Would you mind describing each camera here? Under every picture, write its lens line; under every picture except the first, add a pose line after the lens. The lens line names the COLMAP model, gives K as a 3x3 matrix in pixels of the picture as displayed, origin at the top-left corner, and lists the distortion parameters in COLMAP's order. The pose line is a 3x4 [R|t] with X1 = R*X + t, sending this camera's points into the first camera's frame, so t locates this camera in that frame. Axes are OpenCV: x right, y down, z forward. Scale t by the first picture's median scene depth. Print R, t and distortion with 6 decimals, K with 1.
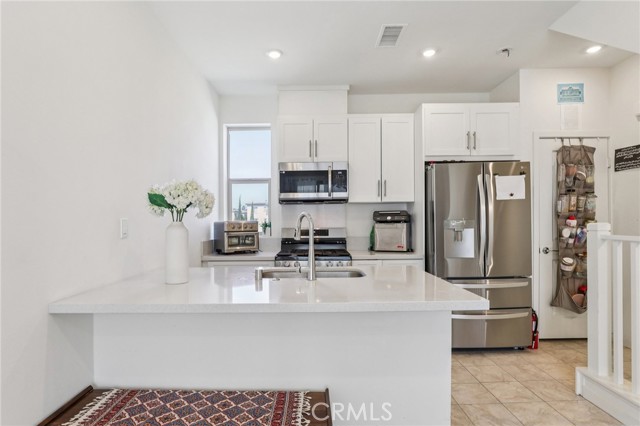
lens RADIAL K [[339.4, 0, 302.6], [0, 339.4, 220.9], [0, 0, 1]] dist [-0.015524, 0.001395]
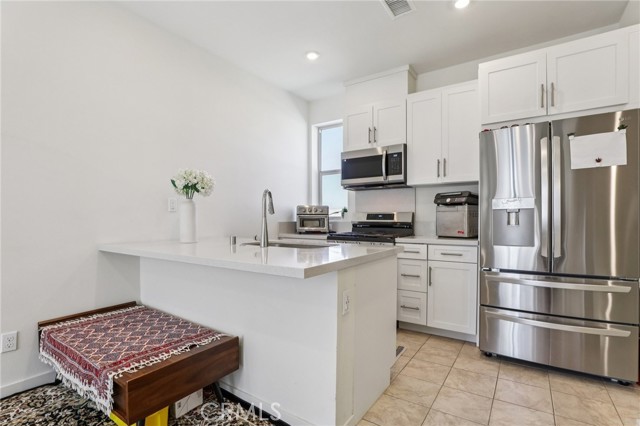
lens RADIAL K [[304.4, 0, 314.3], [0, 304.4, 219.7], [0, 0, 1]] dist [-0.014005, 0.000147]
pose [[0.834653, 0.011894, -0.550648, 0.404095], [-0.006766, 0.999913, 0.011342, 0.037128], [0.550735, -0.005741, 0.834661, 0.126169]]
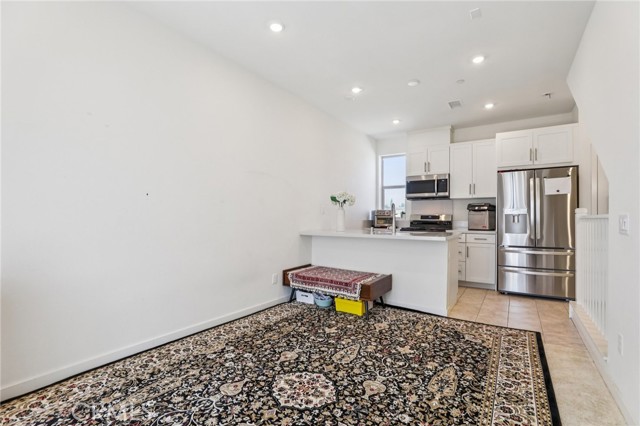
lens RADIAL K [[292.8, 0, 321.5], [0, 292.8, 213.4], [0, 0, 1]] dist [-0.011648, 0.002630]
pose [[0.849594, 0.008265, -0.527373, 0.357534], [-0.013883, 0.999881, -0.006696, 0.034640], [0.527255, 0.013010, 0.849608, -0.507584]]
